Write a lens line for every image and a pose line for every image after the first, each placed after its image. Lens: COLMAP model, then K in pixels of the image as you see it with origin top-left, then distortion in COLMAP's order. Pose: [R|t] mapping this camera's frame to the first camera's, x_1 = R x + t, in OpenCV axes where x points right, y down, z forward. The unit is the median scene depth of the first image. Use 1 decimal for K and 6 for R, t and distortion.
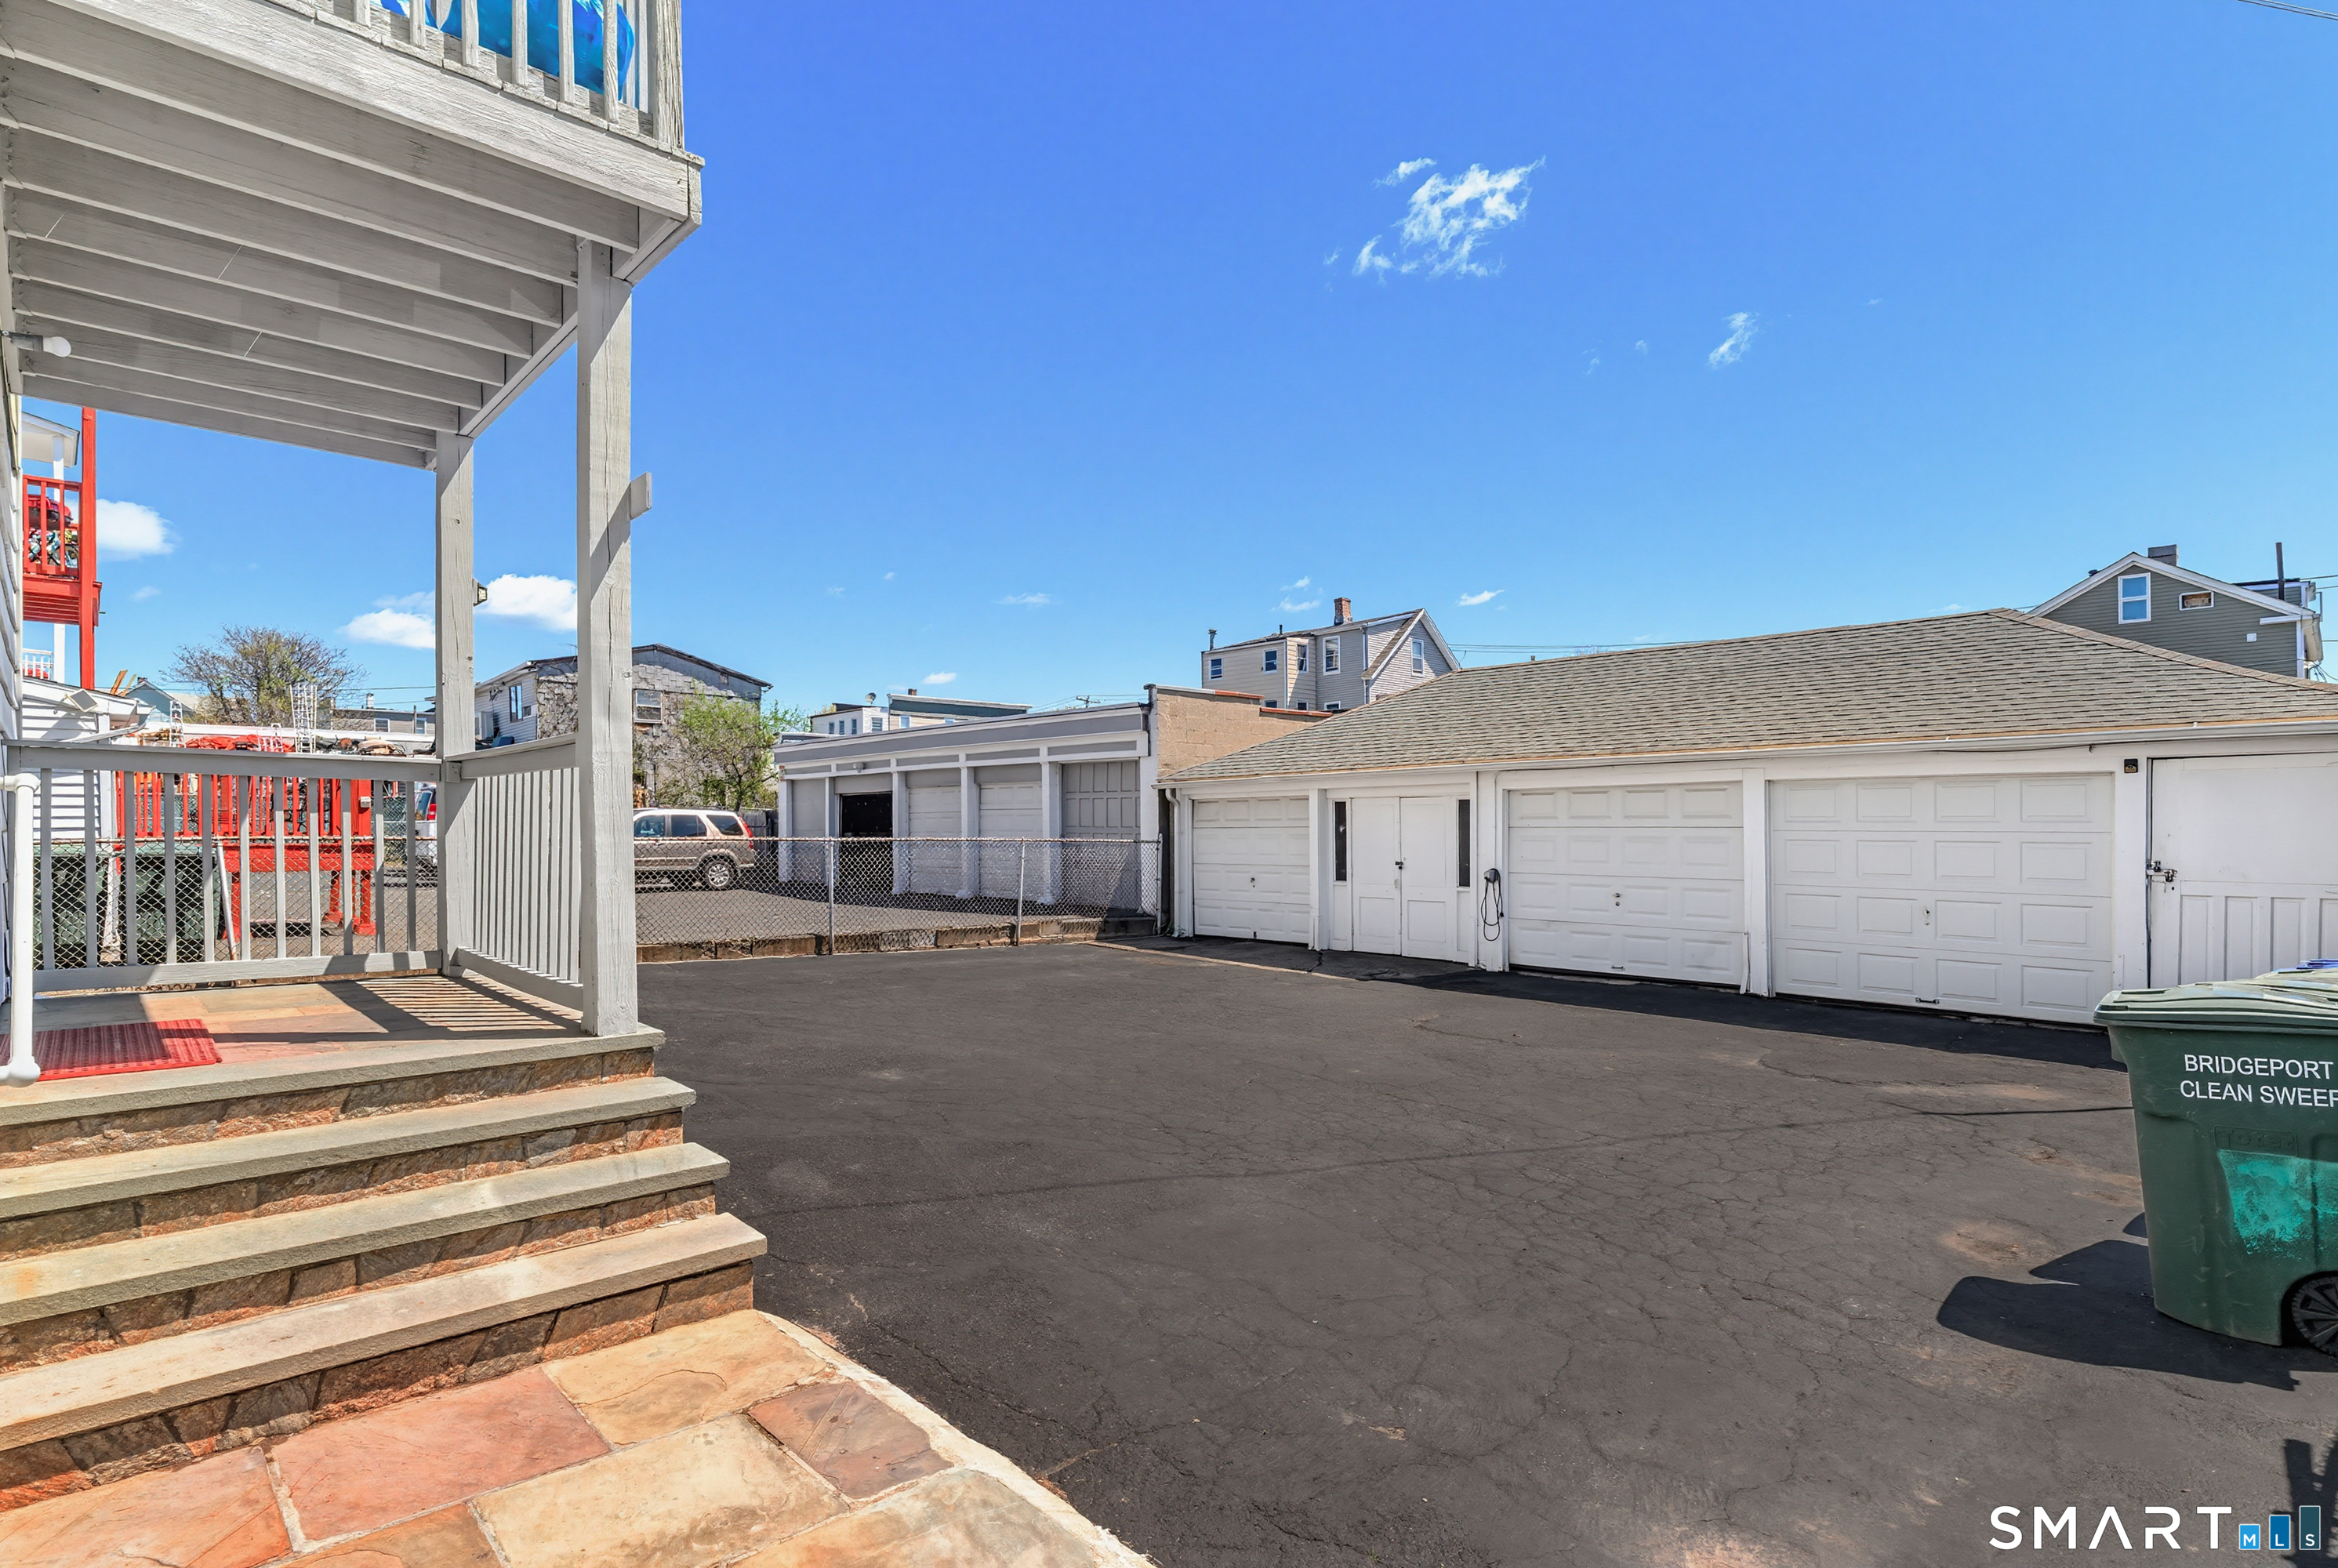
lens RADIAL K [[1169.2, 0, 1165.7], [0, 1169.2, 834.3], [0, 0, 1]] dist [0.001436, 0.000114]
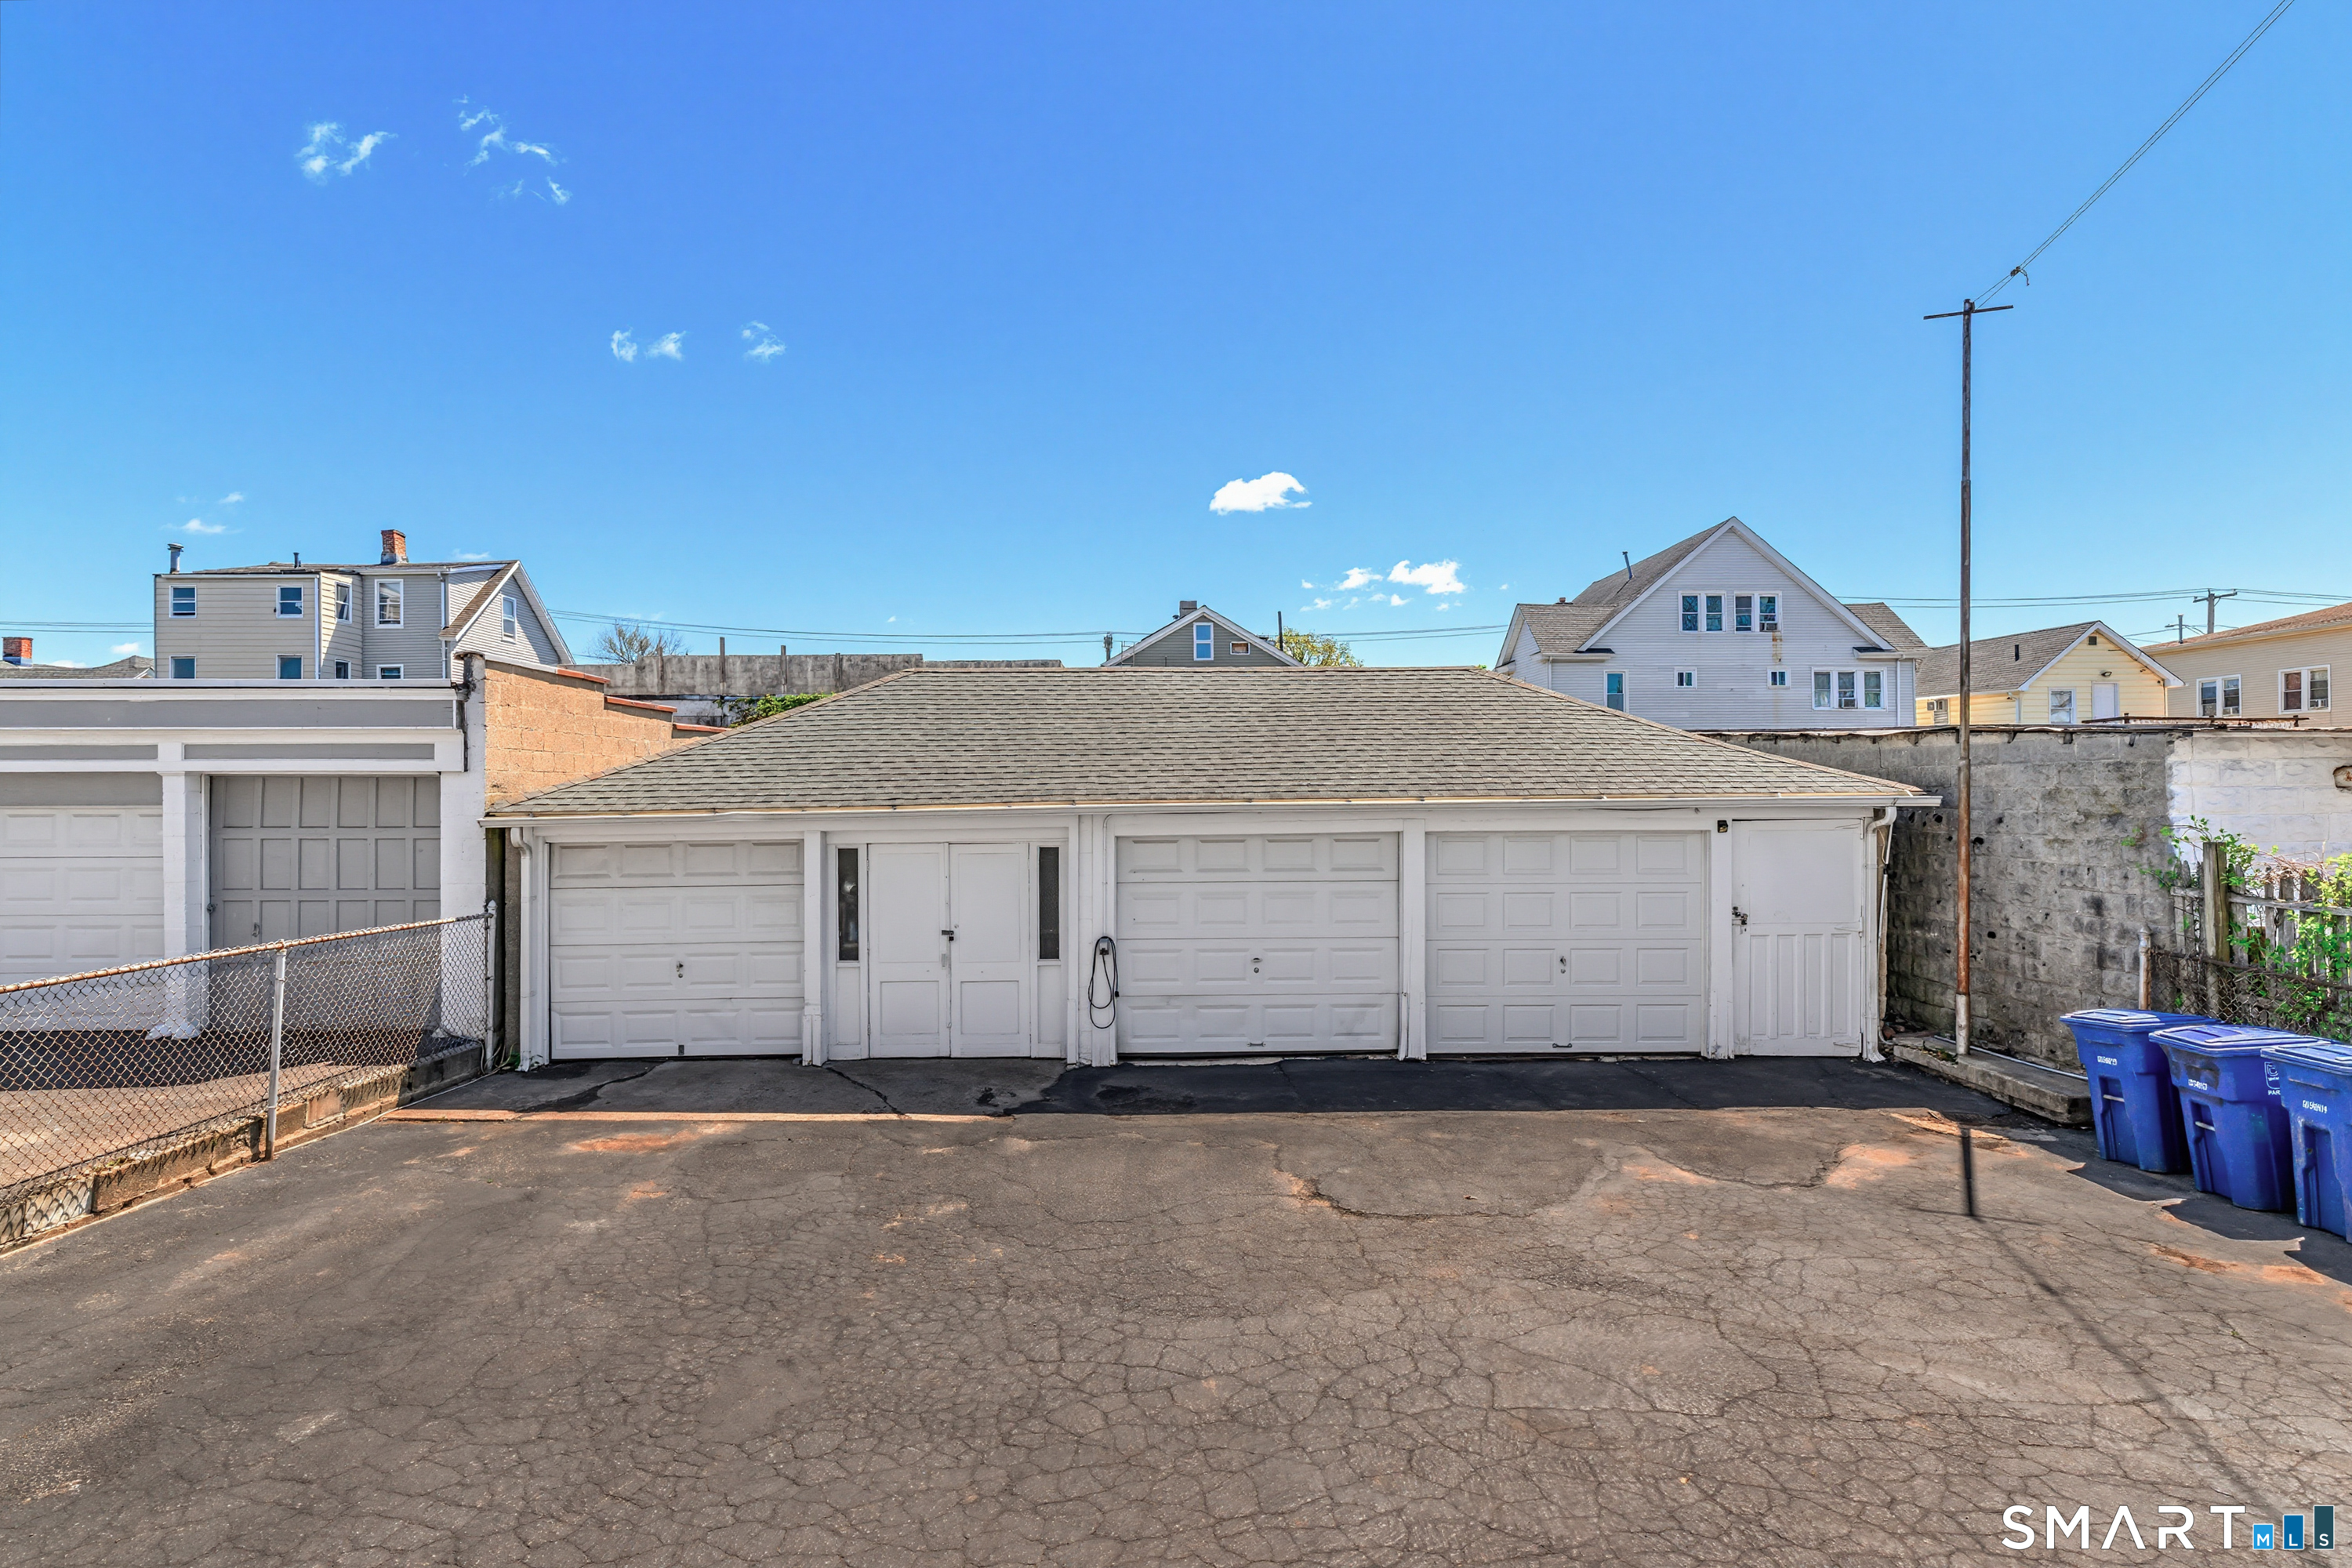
lens RADIAL K [[1152.0, 0, 1168.8], [0, 1152.0, 786.1], [0, 0, 1]] dist [-0.000837, -0.000352]
pose [[0.671462, 0.004038, 0.741028, -0.214103], [0.011392, 0.999811, -0.015771, -0.047528], [-0.740951, 0.019031, 0.671289, 0.352741]]
